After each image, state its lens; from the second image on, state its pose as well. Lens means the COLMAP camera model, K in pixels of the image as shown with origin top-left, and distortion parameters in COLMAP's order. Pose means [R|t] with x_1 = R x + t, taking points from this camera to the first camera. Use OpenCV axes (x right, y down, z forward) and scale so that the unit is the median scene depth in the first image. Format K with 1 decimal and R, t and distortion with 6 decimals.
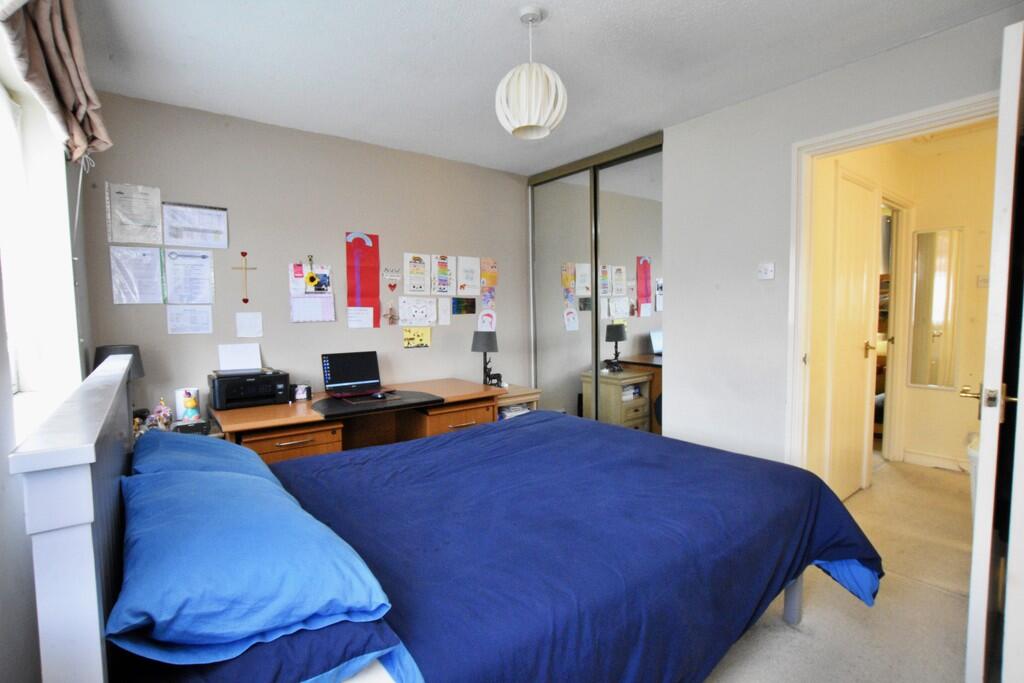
lens RADIAL K [[464.2, 0, 511.4], [0, 464.2, 345.3], [0, 0, 1]] dist [-0.025052, -0.000267]
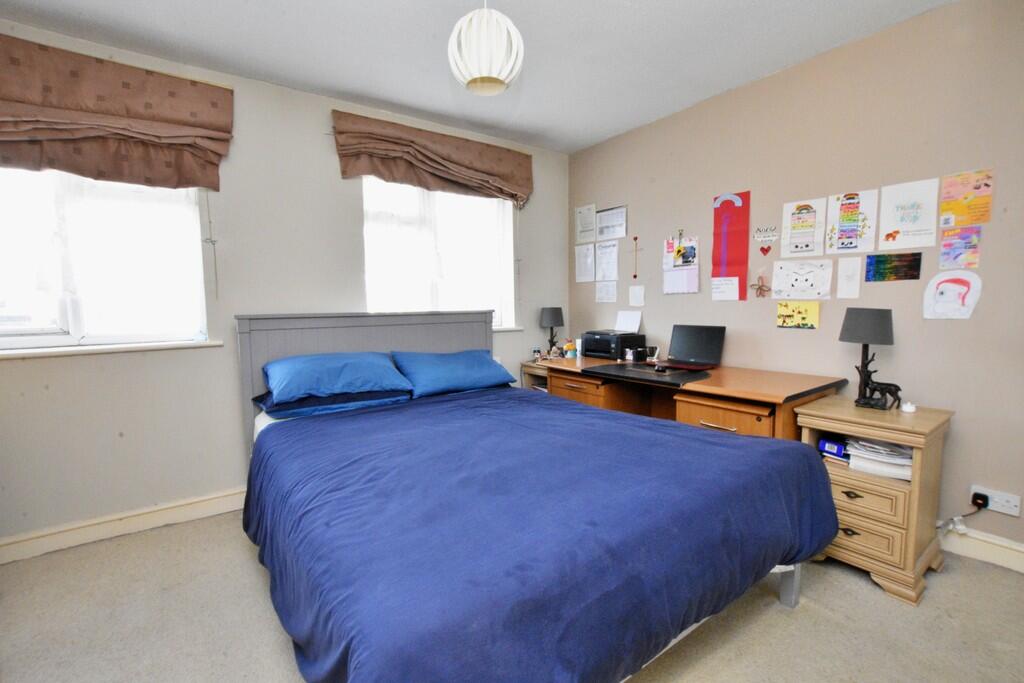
lens RADIAL K [[462.8, 0, 511.2], [0, 462.8, 339.0], [0, 0, 1]] dist [-0.028535, 0.002473]
pose [[-0.020915, 0.087464, -0.995948, 0.556411], [-0.058748, 0.994337, 0.088556, -0.016528], [0.998054, 0.060362, -0.015658, 0.571738]]
